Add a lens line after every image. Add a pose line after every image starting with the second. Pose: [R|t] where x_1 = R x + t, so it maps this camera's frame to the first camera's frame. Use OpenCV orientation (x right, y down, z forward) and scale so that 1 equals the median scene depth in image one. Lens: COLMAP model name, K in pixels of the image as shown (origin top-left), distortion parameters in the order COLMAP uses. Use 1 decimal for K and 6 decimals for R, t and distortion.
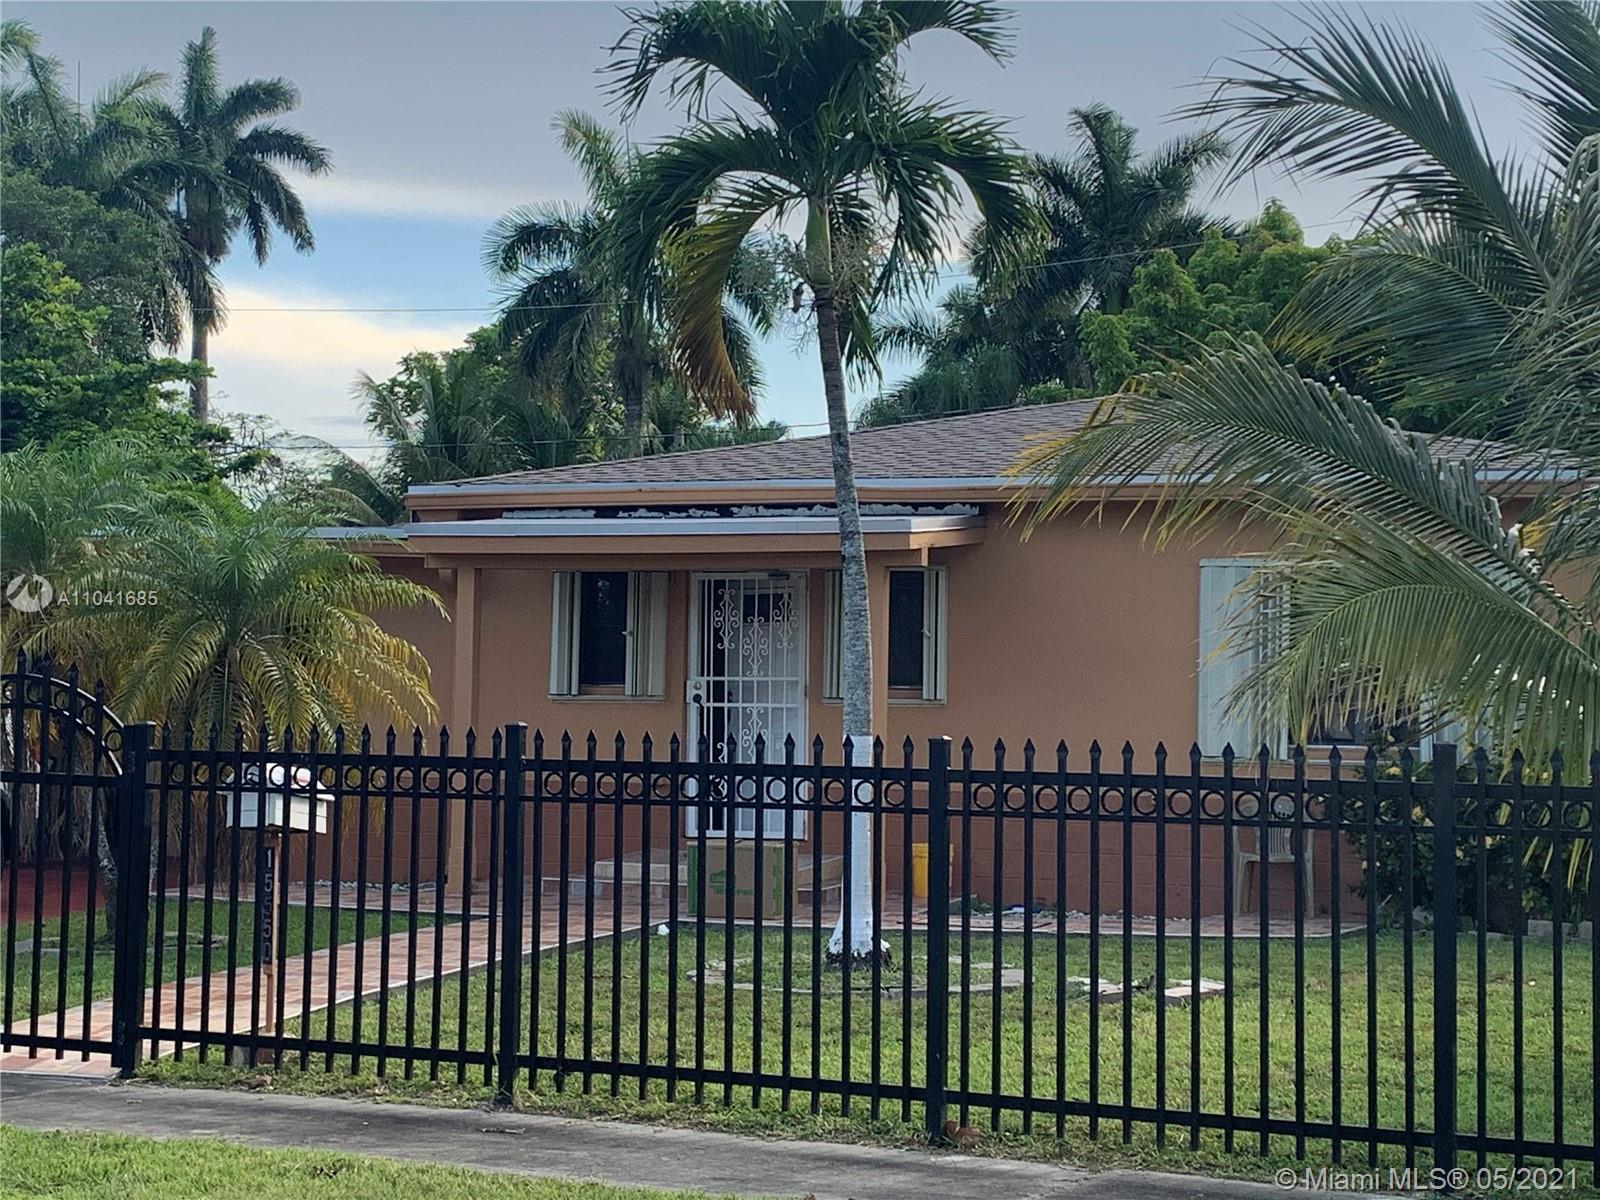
lens RADIAL K [[2740.3, 0, 794.3], [0, 2740.3, 548.3], [0, 0, 1]] dist [0.142837, -0.131472]
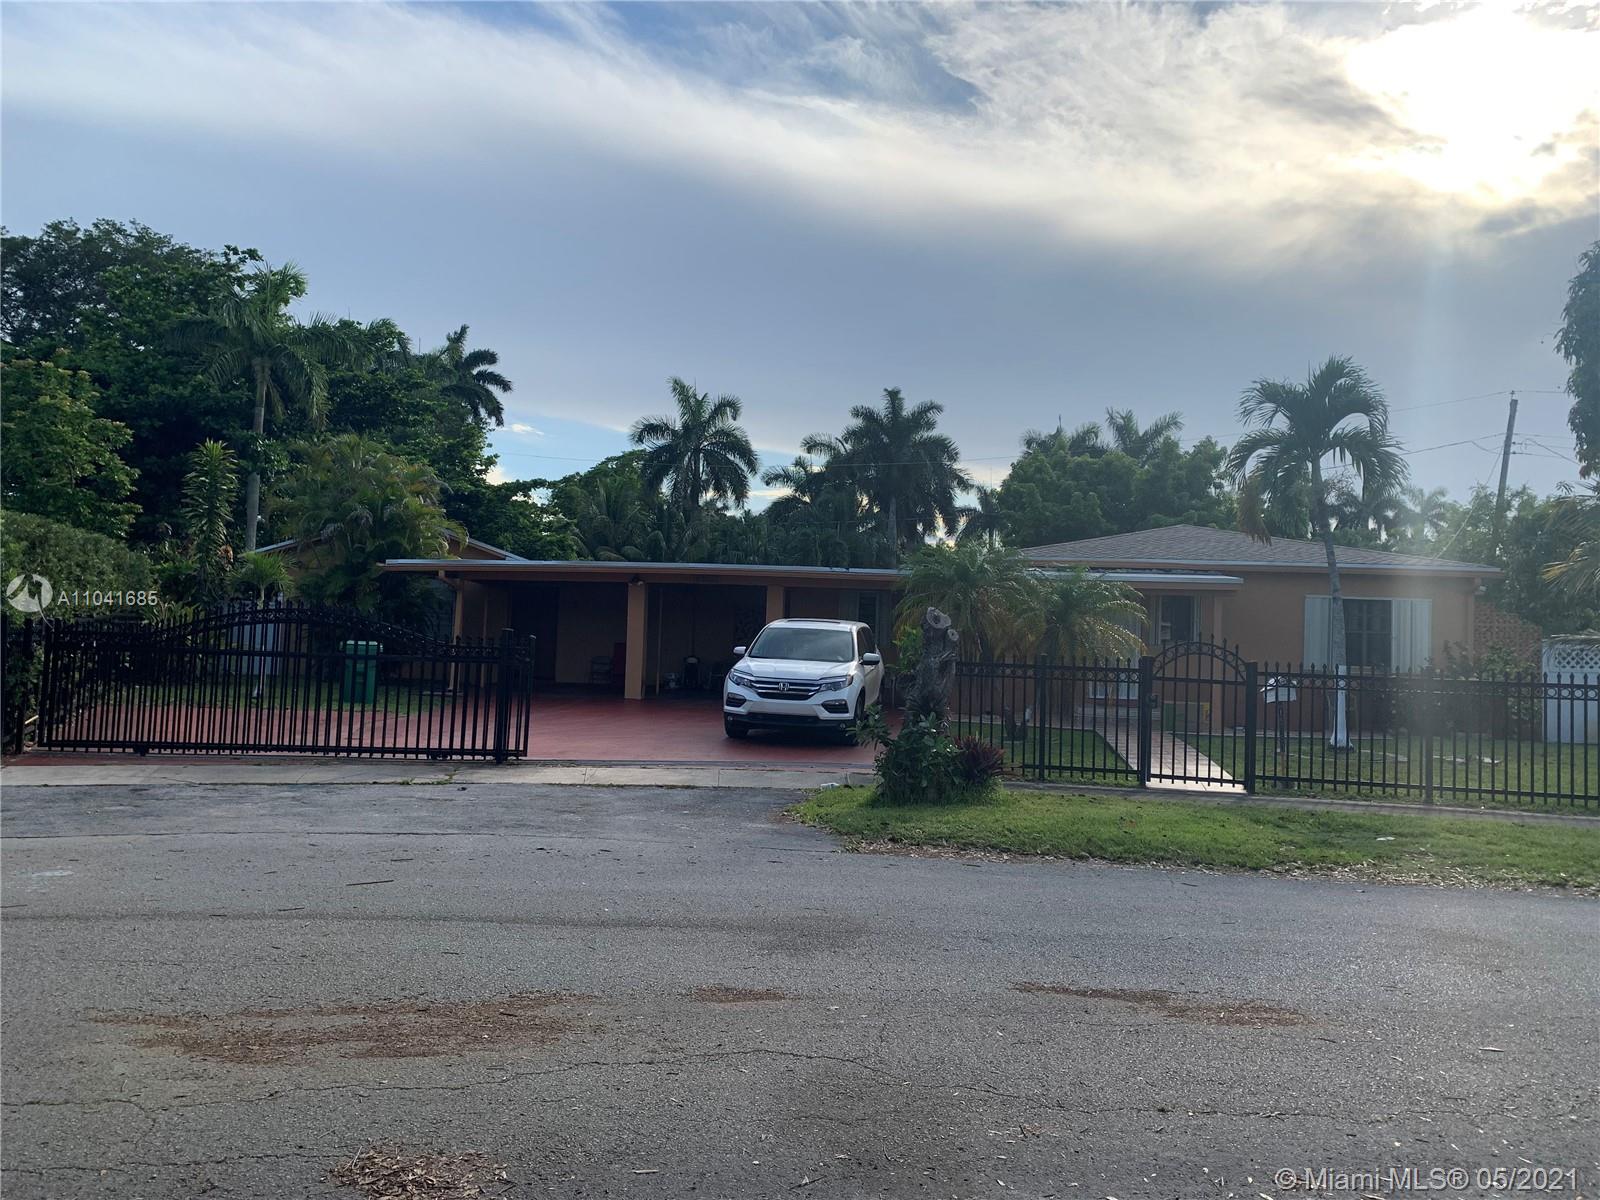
lens RADIAL K [[1185.2, 0, 807.7], [0, 1185.2, 577.1], [0, 0, 1]] dist [0.010702, -0.000433]
pose [[0.981898, 0.029020, 0.187174, -0.597607], [-0.031411, 0.999458, 0.009819, -0.010606], [-0.186787, -0.015520, 0.982278, -0.030160]]
